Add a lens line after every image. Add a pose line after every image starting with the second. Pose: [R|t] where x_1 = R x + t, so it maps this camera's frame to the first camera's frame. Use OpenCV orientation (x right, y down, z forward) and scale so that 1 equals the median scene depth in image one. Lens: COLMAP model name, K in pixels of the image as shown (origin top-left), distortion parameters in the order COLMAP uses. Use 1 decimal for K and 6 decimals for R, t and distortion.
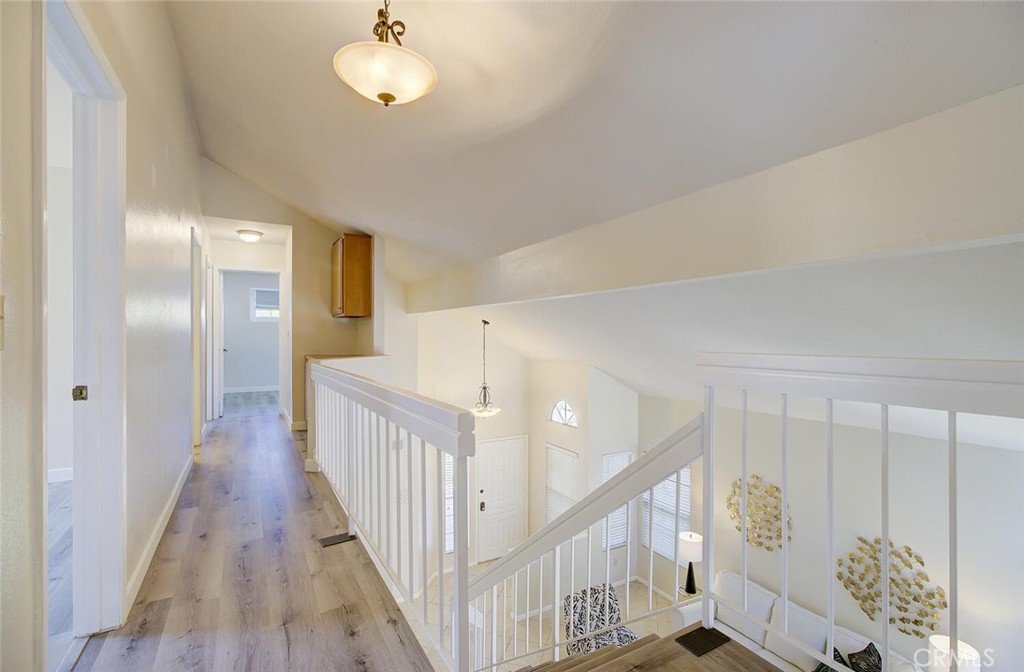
lens RADIAL K [[468.4, 0, 513.7], [0, 468.4, 339.7], [0, 0, 1]] dist [-0.013133, 0.002972]
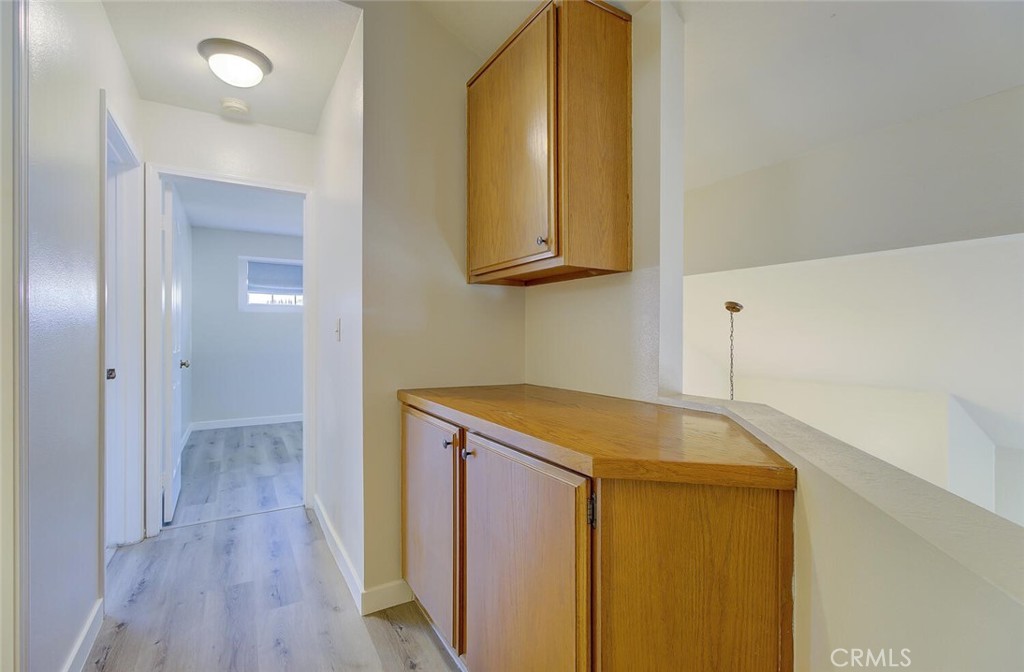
lens RADIAL K [[441.8, 0, 510.4], [0, 441.8, 338.5], [0, 0, 1]] dist [0.012601, 0.000326]
pose [[0.999352, -0.001782, 0.035958, -0.275948], [0.001829, 0.999998, -0.001272, -0.003024], [-0.035956, 0.001337, 0.999352, 0.487268]]
